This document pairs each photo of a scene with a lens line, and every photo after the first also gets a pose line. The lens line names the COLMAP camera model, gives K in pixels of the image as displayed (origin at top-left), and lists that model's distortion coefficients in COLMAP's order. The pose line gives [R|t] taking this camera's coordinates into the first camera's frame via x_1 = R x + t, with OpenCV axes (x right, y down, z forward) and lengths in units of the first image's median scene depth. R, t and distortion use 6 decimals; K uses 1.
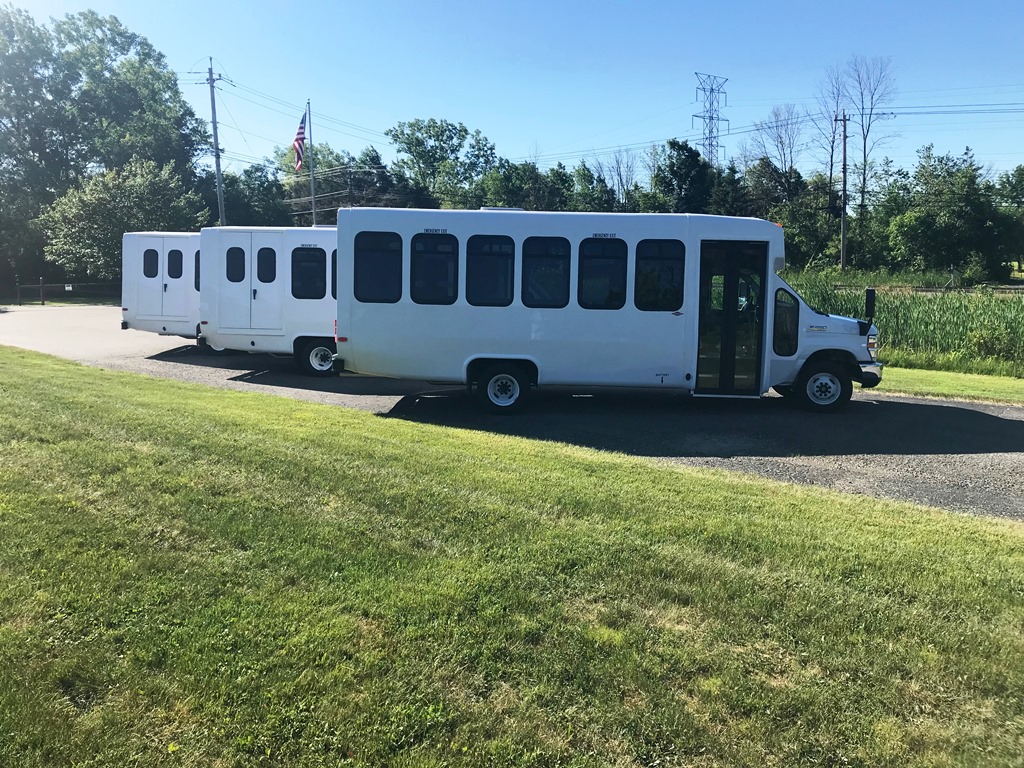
lens RADIAL K [[846.9, 0, 513.3], [0, 846.9, 377.0], [0, 0, 1]] dist [0.052947, -0.074059]
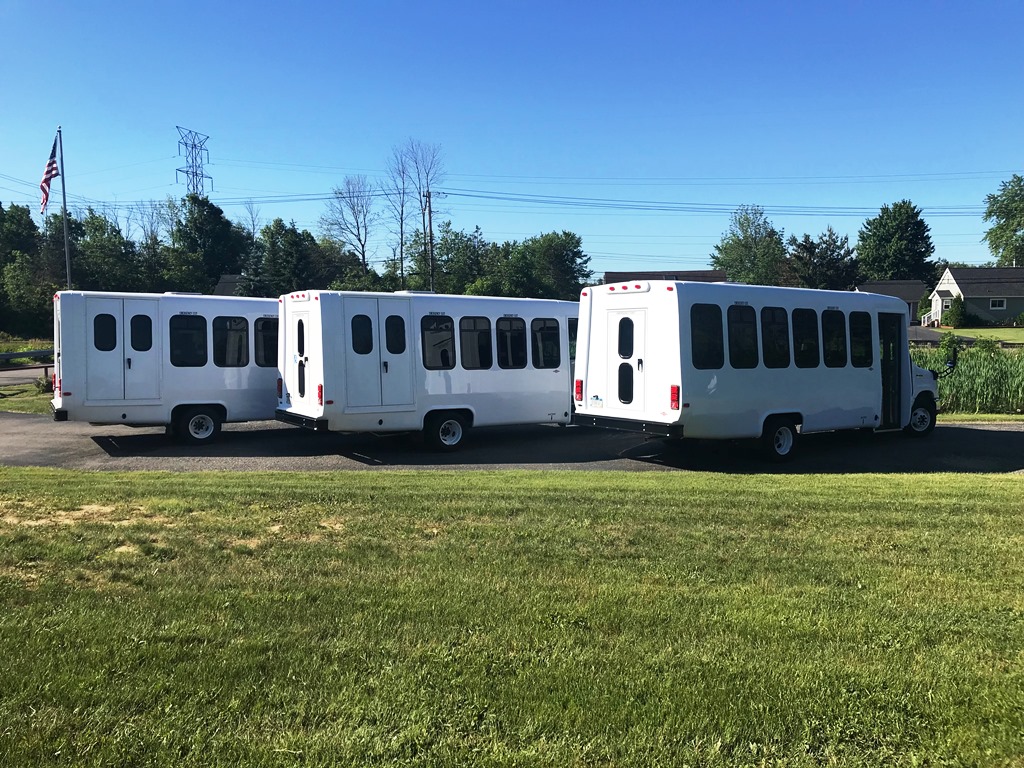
lens RADIAL K [[846.9, 0, 516.8], [0, 846.9, 391.5], [0, 0, 1]] dist [0.052947, -0.074059]
pose [[0.802412, -0.051268, 0.594564, -0.188692], [0.081427, 0.996391, -0.023975, -0.010057], [-0.591189, 0.067651, 0.803691, 0.052566]]
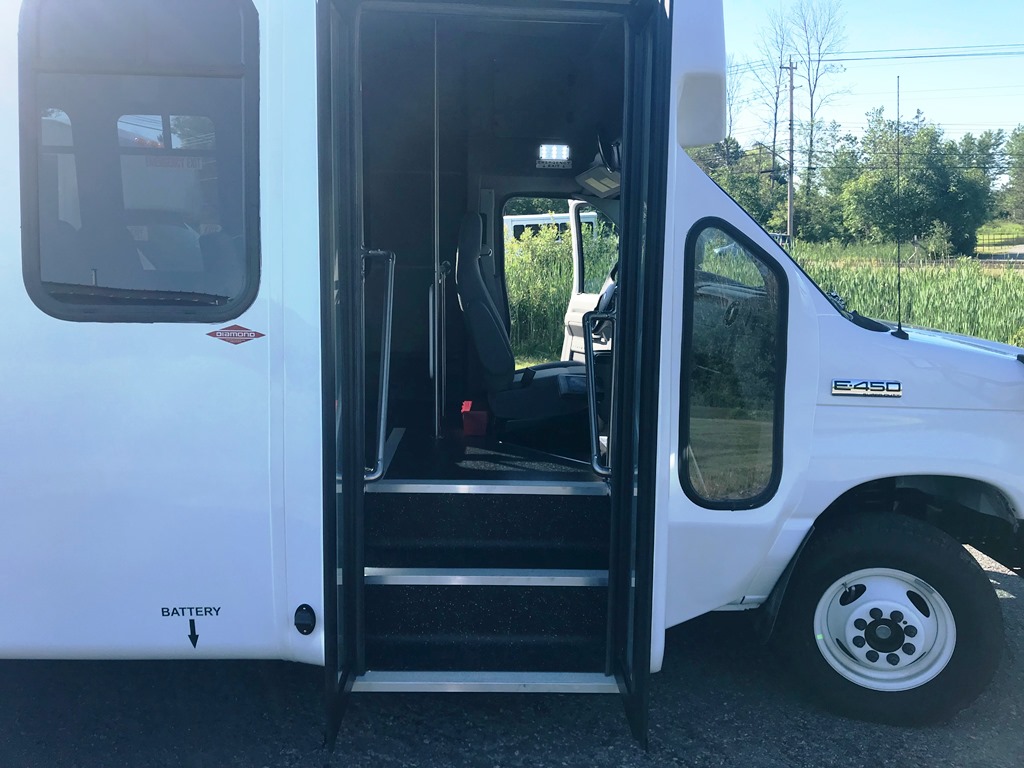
lens RADIAL K [[846.9, 0, 509.3], [0, 846.9, 385.1], [0, 0, 1]] dist [0.052947, -0.074059]
pose [[0.998033, -0.016758, 0.060408, 0.046457], [0.014908, 0.999410, 0.030946, -0.012725], [-0.060891, -0.029984, 0.997694, 0.146042]]
